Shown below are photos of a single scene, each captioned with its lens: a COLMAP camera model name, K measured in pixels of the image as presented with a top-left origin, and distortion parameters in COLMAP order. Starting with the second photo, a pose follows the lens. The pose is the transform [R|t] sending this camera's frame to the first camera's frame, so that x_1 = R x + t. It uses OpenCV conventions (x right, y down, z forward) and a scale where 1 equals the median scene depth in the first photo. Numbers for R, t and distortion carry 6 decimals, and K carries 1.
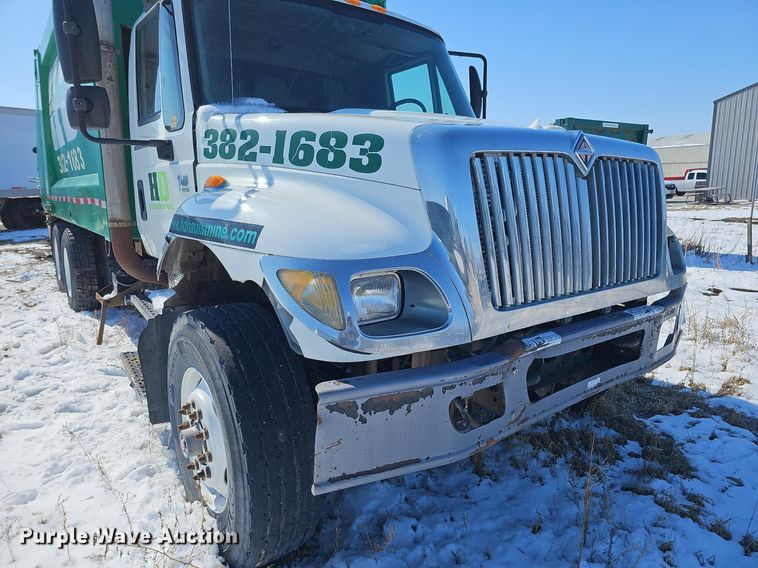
lens RADIAL K [[525.7, 0, 379.0], [0, 525.7, 284.0], [0, 0, 1]] dist [0.024152, -0.007292]
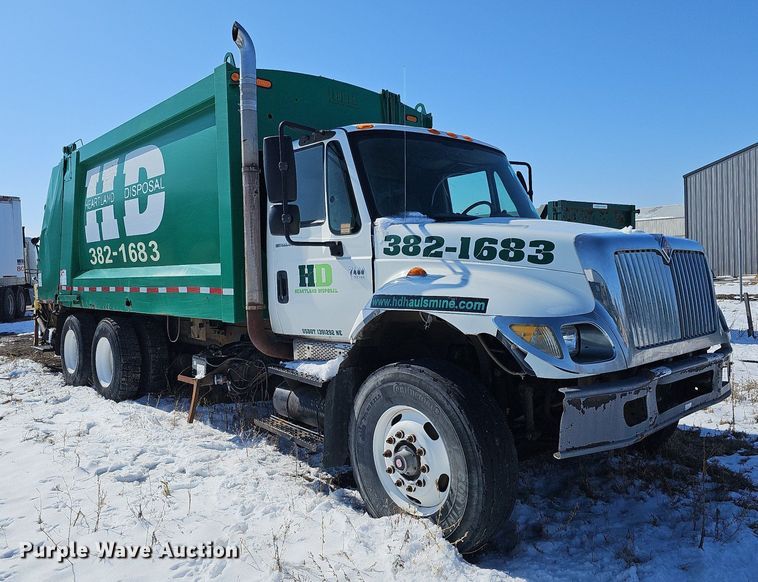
lens RADIAL K [[618.2, 0, 350.5], [0, 618.2, 274.1], [0, 0, 1]] dist [0.062352, -0.078048]
pose [[0.997858, -0.022546, 0.061403, -0.619168], [0.032855, 0.984469, -0.172457, 0.103551], [-0.056561, 0.174105, 0.983101, -0.686669]]
